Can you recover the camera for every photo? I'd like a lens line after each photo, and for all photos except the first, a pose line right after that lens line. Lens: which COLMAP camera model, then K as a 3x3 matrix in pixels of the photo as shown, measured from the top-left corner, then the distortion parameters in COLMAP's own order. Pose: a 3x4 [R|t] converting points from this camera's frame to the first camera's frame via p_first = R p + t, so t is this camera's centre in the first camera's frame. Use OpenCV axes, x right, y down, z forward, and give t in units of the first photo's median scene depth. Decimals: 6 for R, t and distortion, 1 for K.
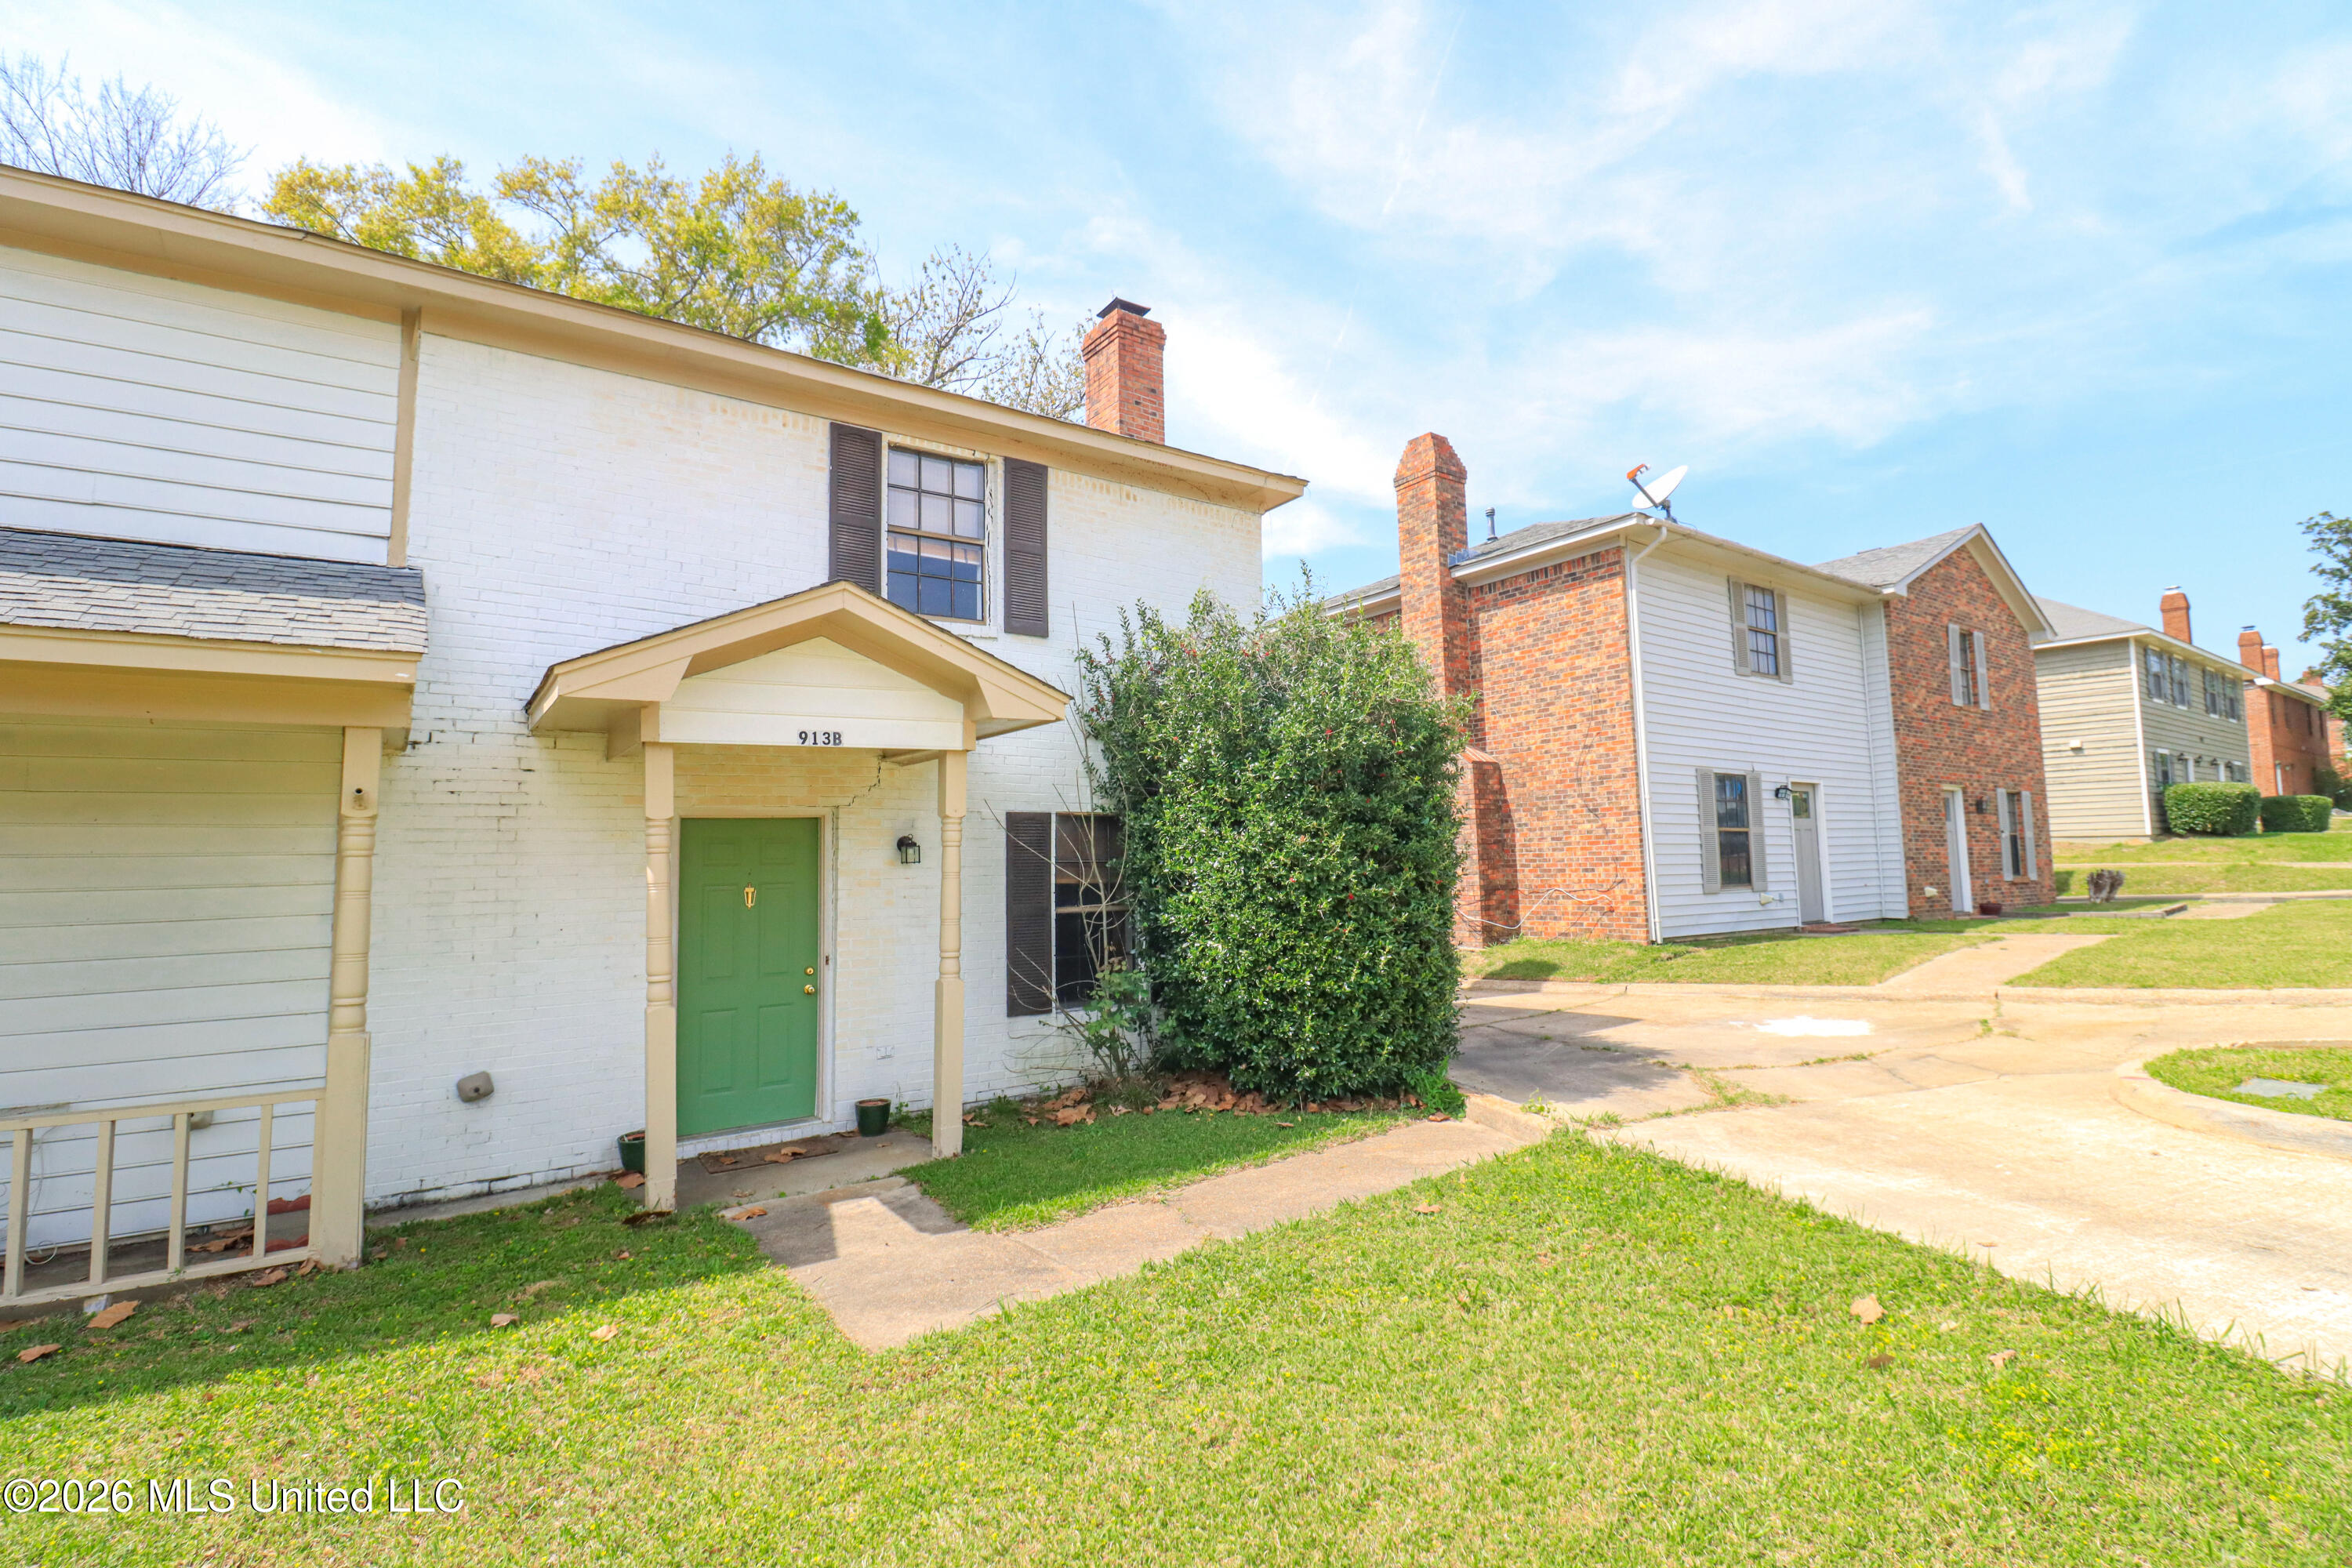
lens RADIAL K [[1108.9, 0, 1186.3], [0, 1108.9, 753.7], [0, 0, 1]] dist [0.001327, -0.013854]
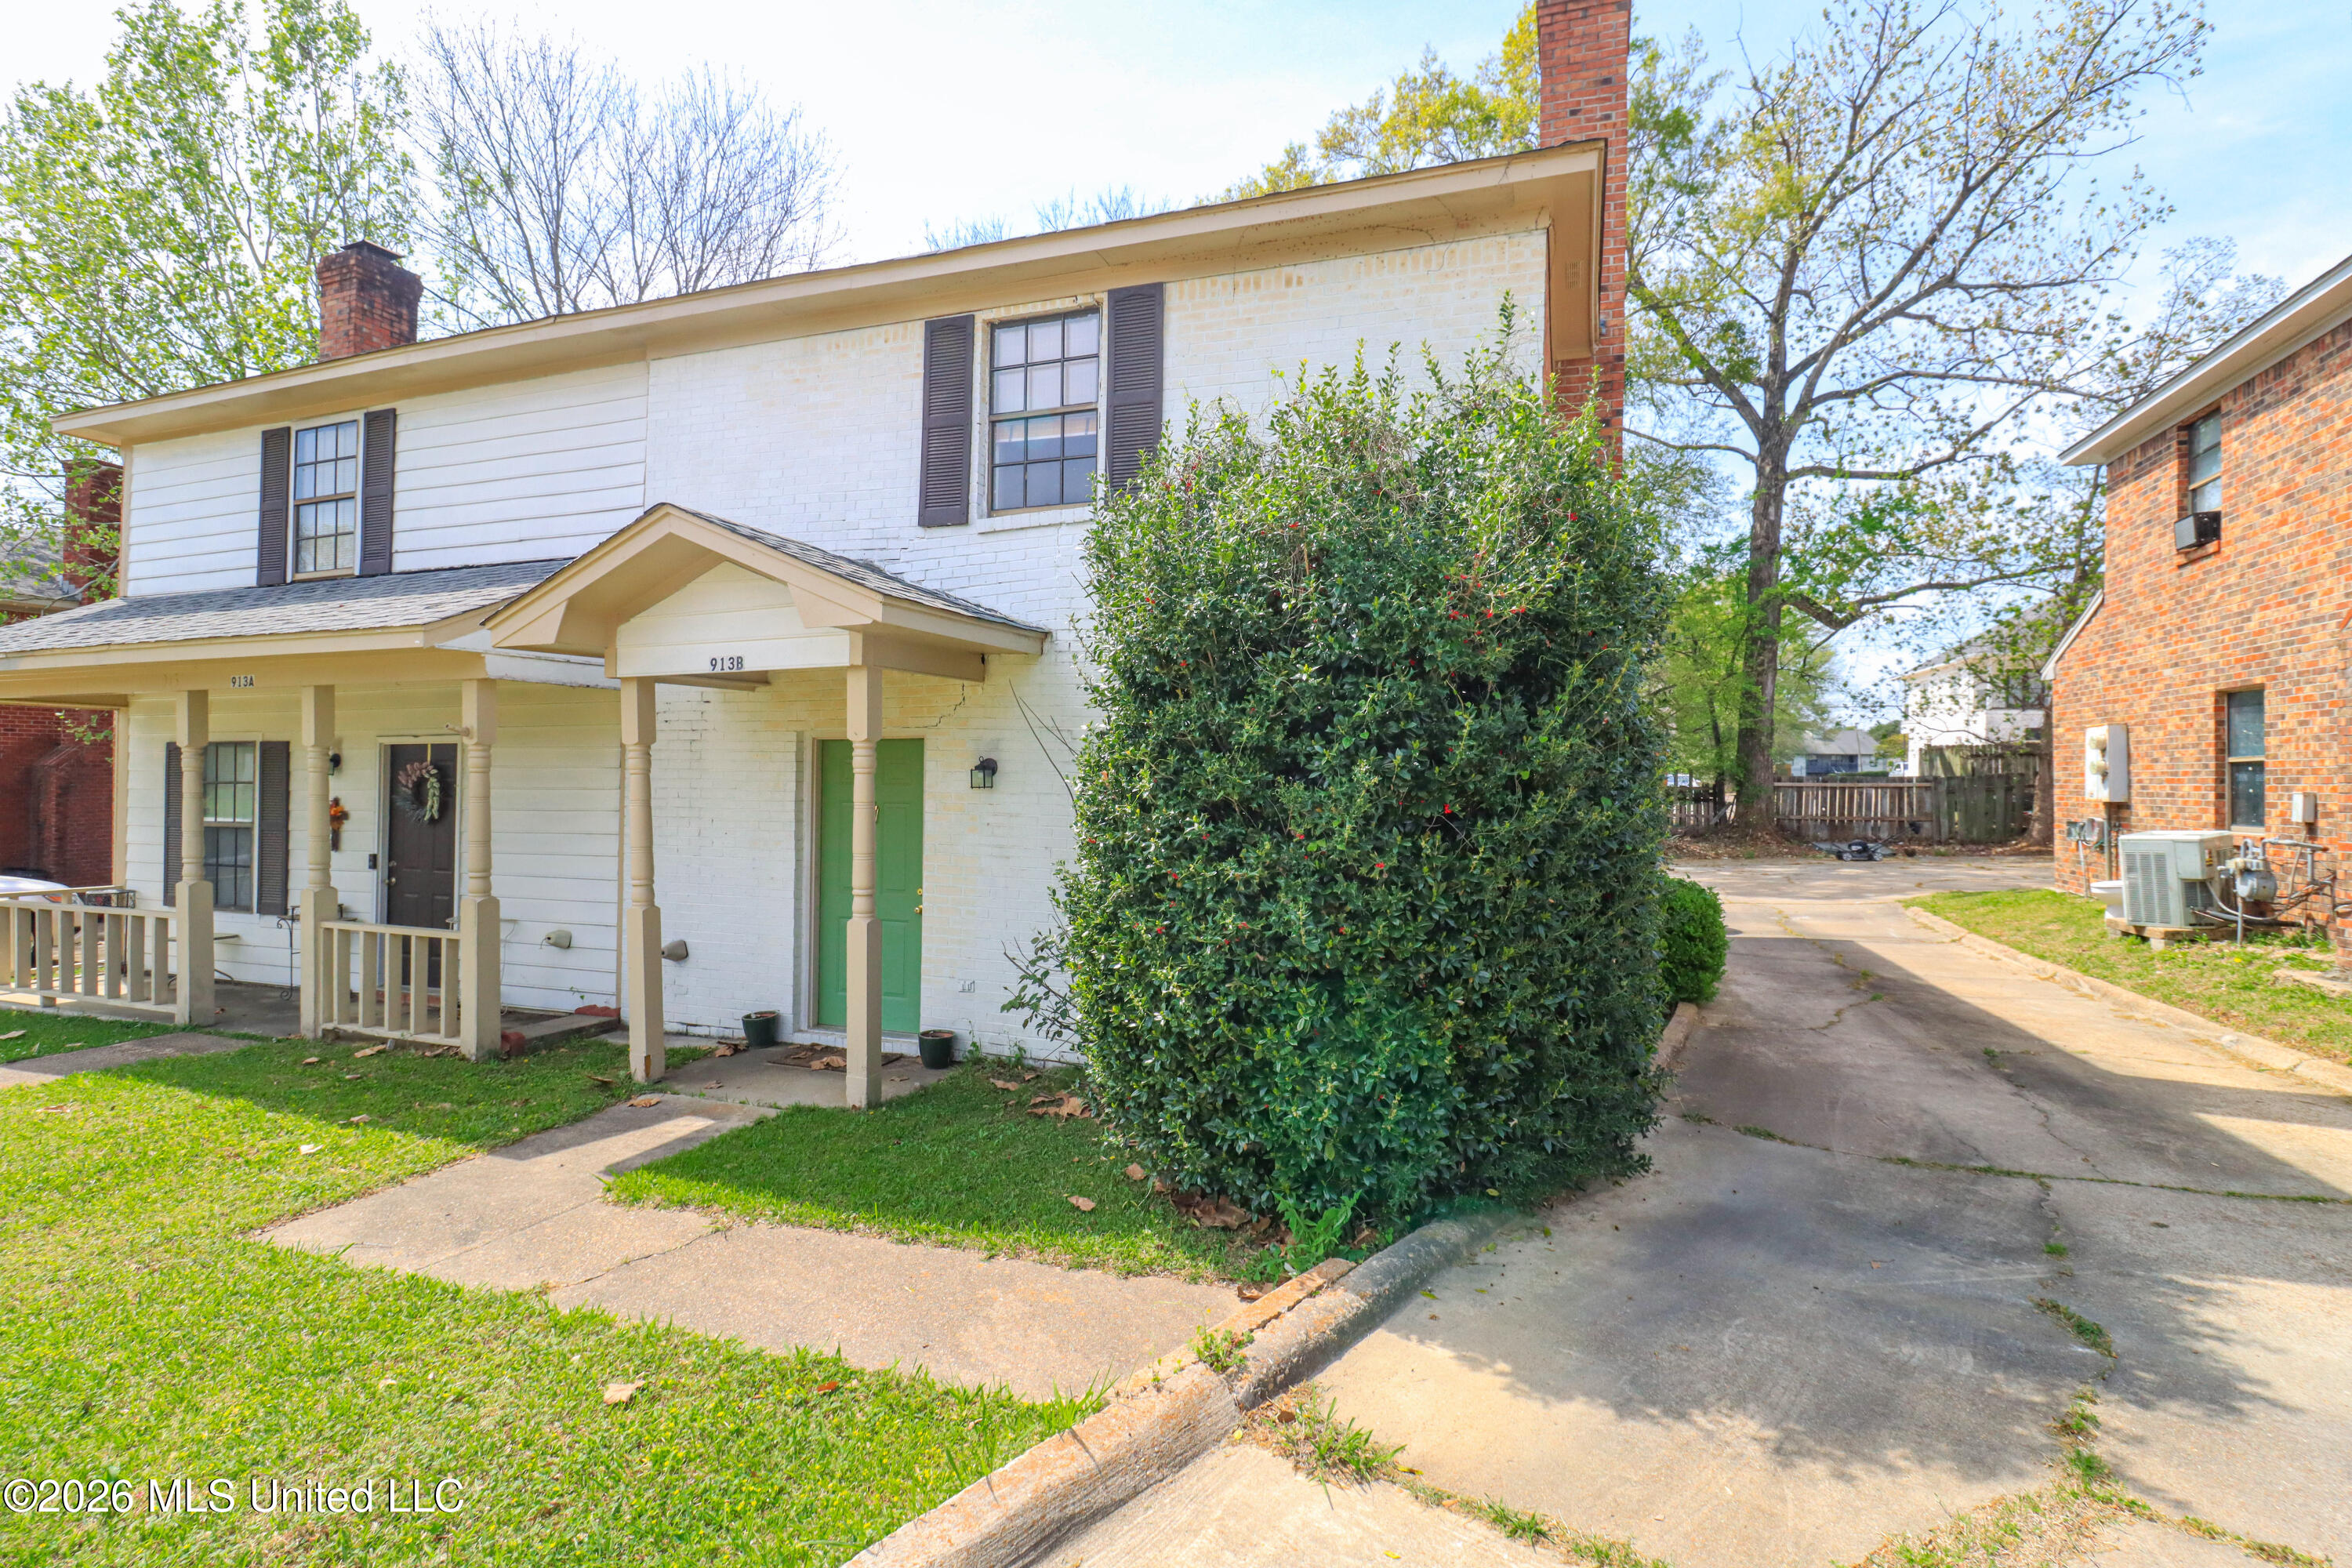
lens RADIAL K [[1108.9, 0, 1186.3], [0, 1108.9, 753.7], [0, 0, 1]] dist [0.001327, -0.013854]
pose [[0.562053, 0.012566, -0.827006, 0.735254], [0.059316, 0.996698, 0.055457, 0.036670], [0.824971, -0.080225, 0.559452, 0.775075]]
